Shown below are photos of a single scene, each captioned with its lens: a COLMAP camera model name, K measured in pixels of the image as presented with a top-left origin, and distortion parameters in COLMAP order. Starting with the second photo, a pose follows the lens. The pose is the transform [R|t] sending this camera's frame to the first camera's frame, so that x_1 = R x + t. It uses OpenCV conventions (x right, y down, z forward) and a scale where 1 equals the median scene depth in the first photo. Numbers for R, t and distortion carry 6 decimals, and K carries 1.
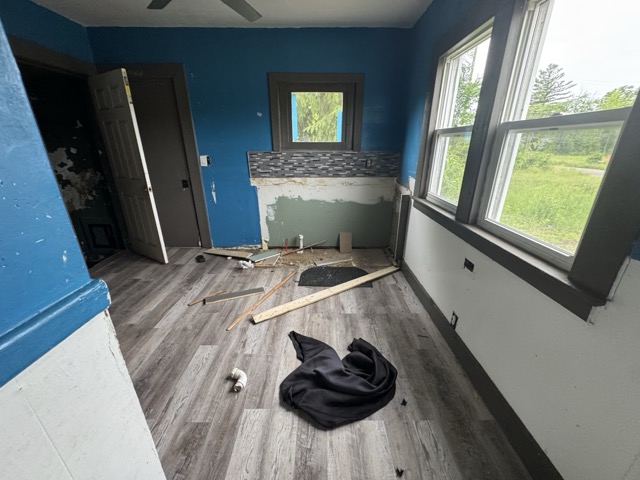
lens RADIAL K [[255.7, 0, 321.2], [0, 255.7, 239.0], [0, 0, 1]] dist [-0.002207, -0.000106]
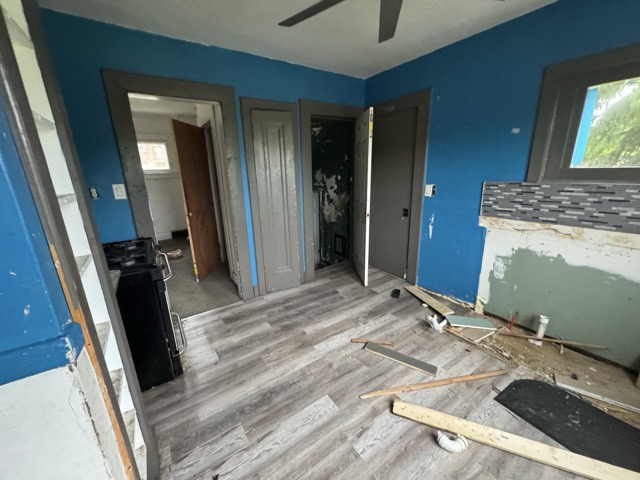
lens RADIAL K [[255.7, 0, 318.5], [0, 255.7, 239.2], [0, 0, 1]] dist [-0.002207, -0.000106]
pose [[0.562109, 0.203854, -0.801546, 0.075618], [-0.264102, 0.962650, 0.059617, -0.098500], [0.783762, 0.178179, 0.594953, 0.209531]]
